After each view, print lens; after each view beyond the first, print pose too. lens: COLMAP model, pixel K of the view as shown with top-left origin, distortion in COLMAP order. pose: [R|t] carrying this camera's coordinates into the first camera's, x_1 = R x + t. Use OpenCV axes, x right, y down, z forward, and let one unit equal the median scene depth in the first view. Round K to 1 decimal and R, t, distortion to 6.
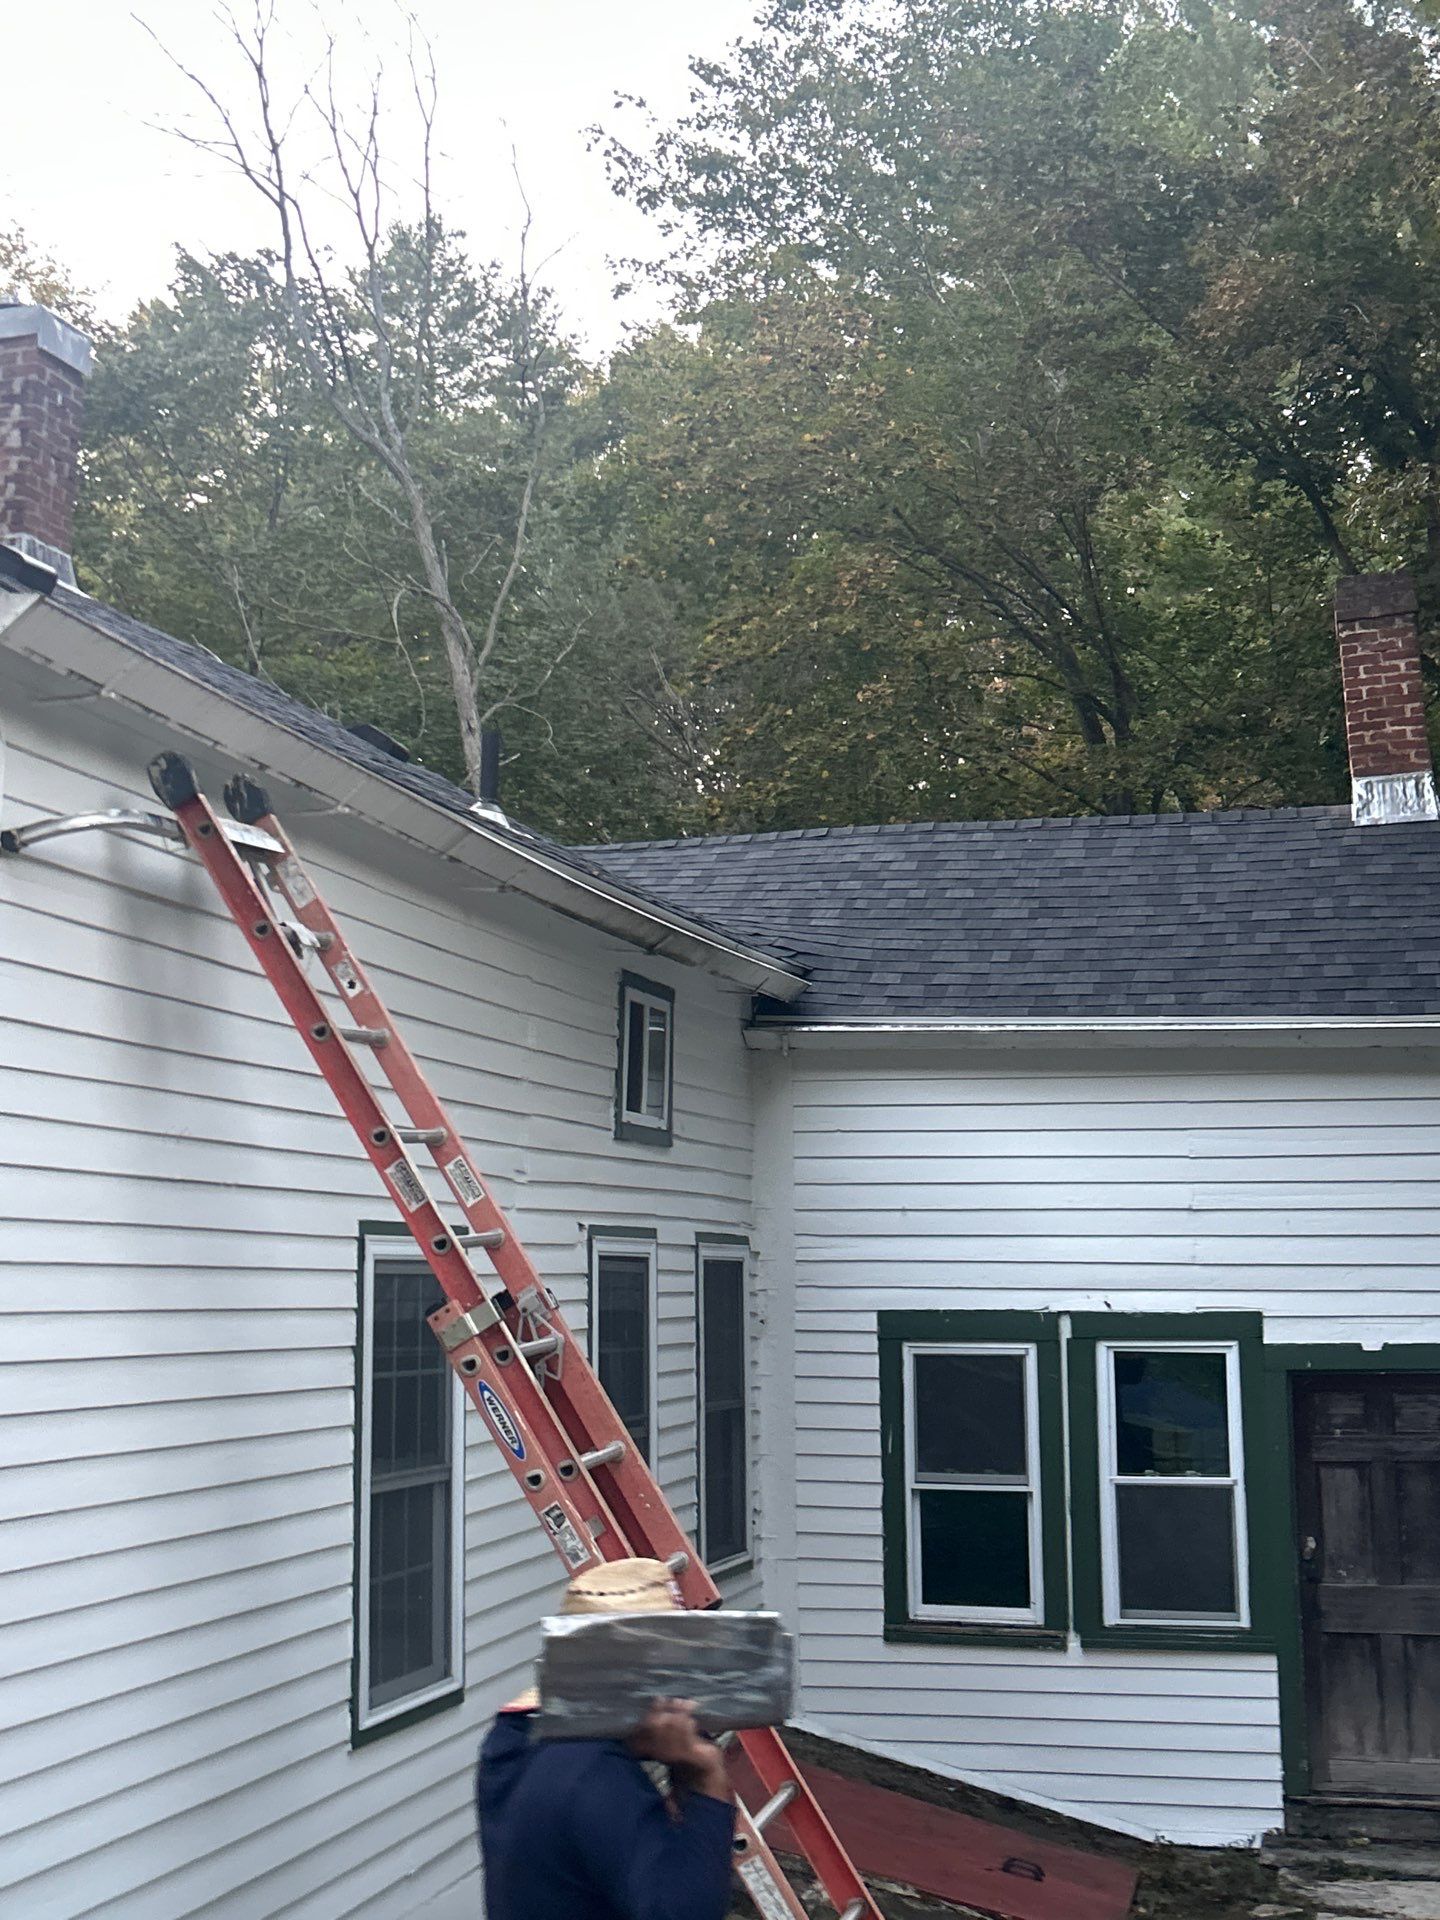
lens RADIAL K [[2255.0, 0, 720.0], [0, 2255.0, 960.0], [0, 0, 1]] dist [0.127701, -0.480245]
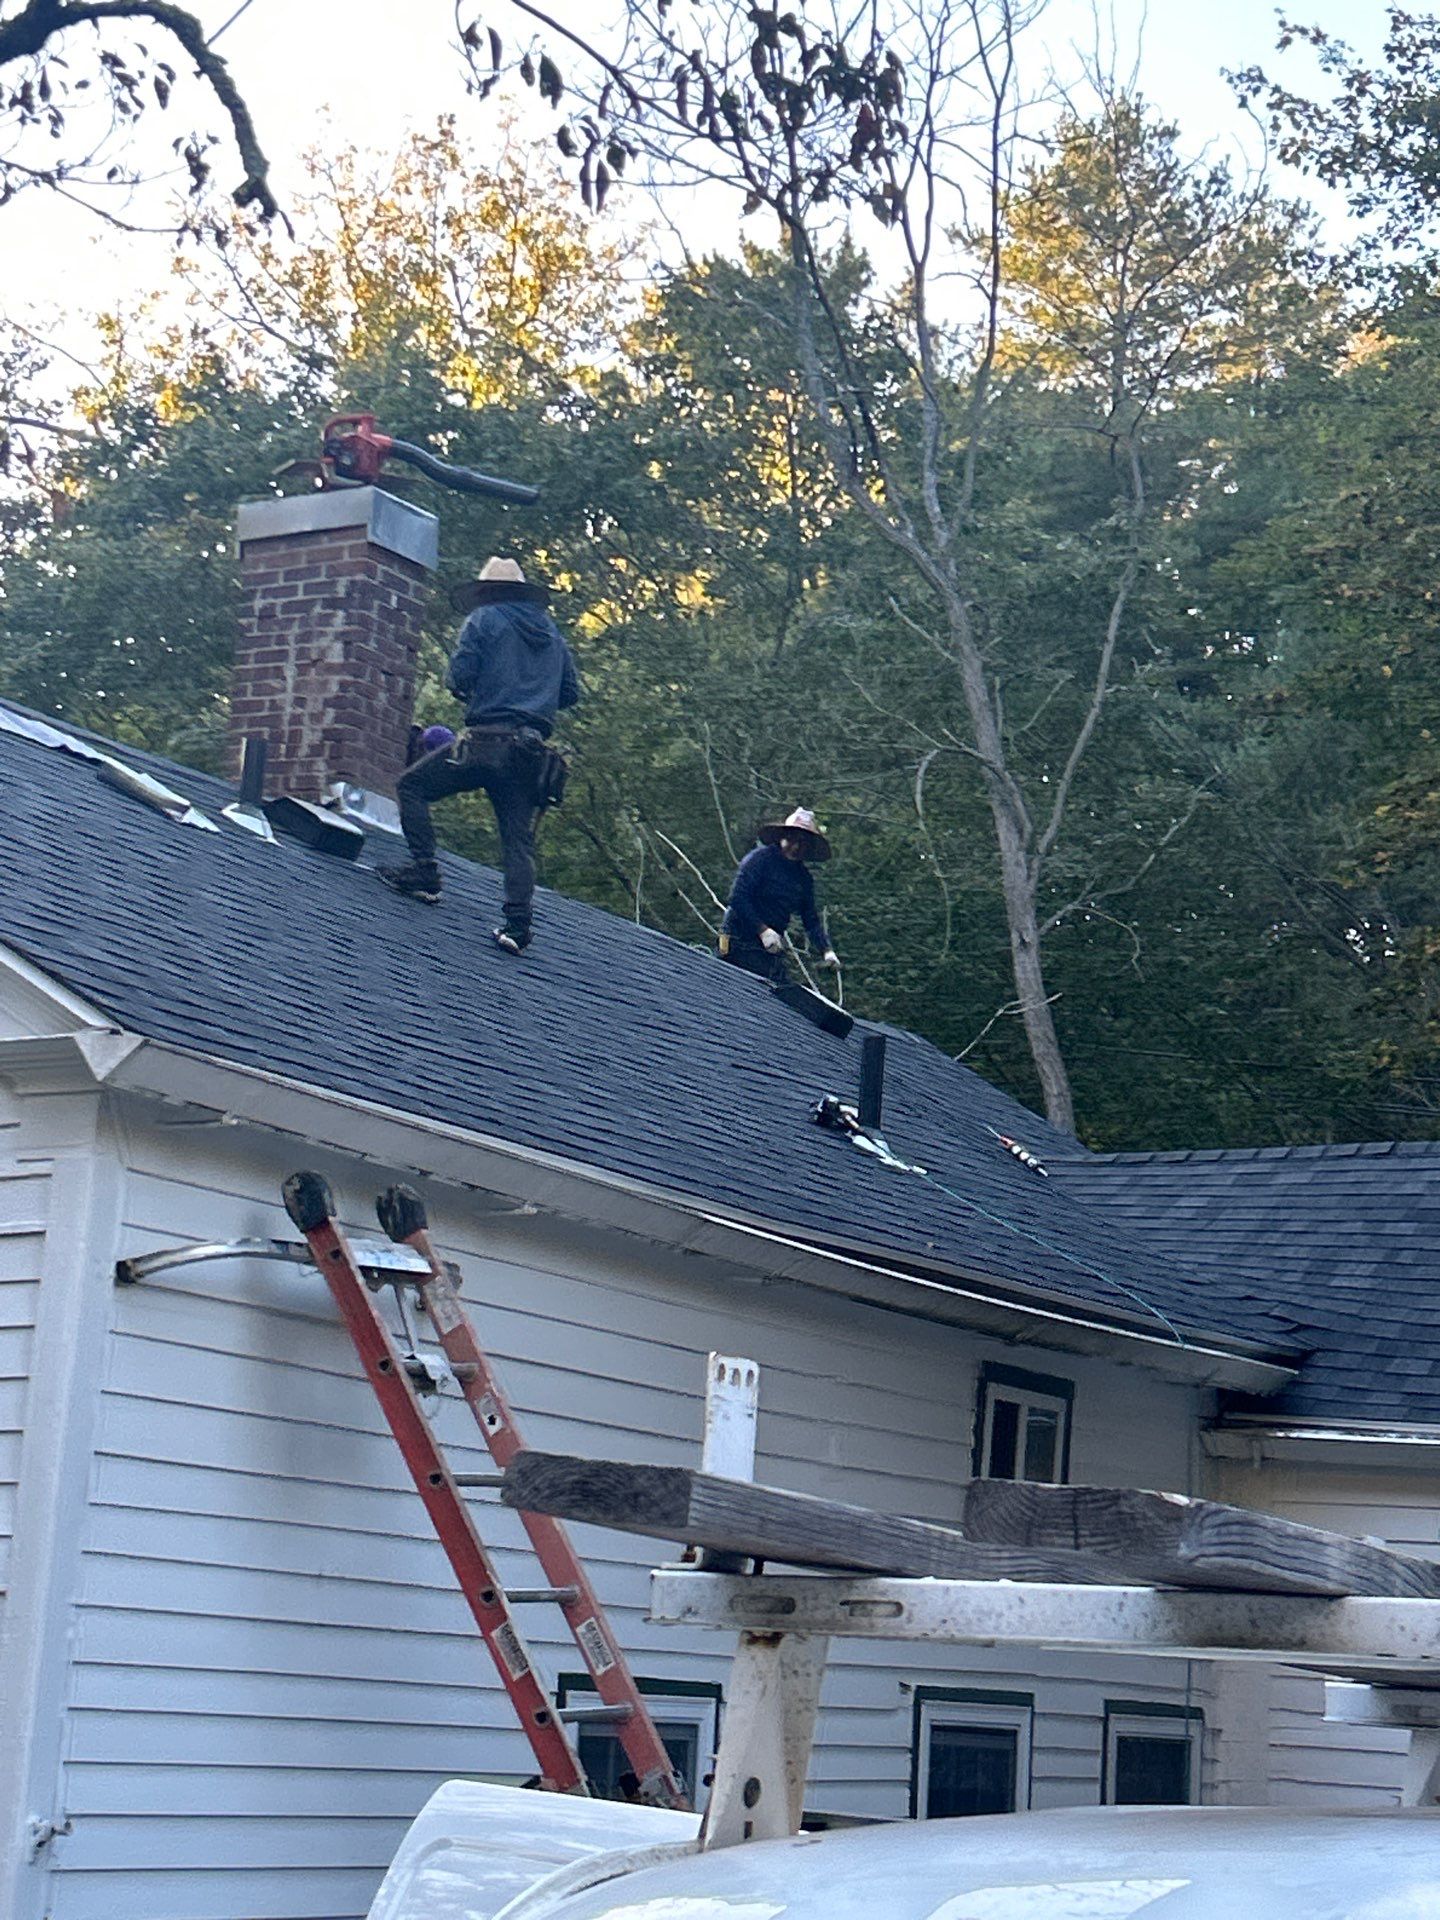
lens RADIAL K [[3462.7, 0, 721.6], [0, 3462.7, 1042.5], [0, 0, 1]] dist [0.201899, -0.992101]
pose [[0.971402, 0.017539, -0.236794, 0.113573], [-0.029578, 0.998439, -0.047388, -0.034447], [0.235593, 0.053037, 0.970404, -0.155402]]
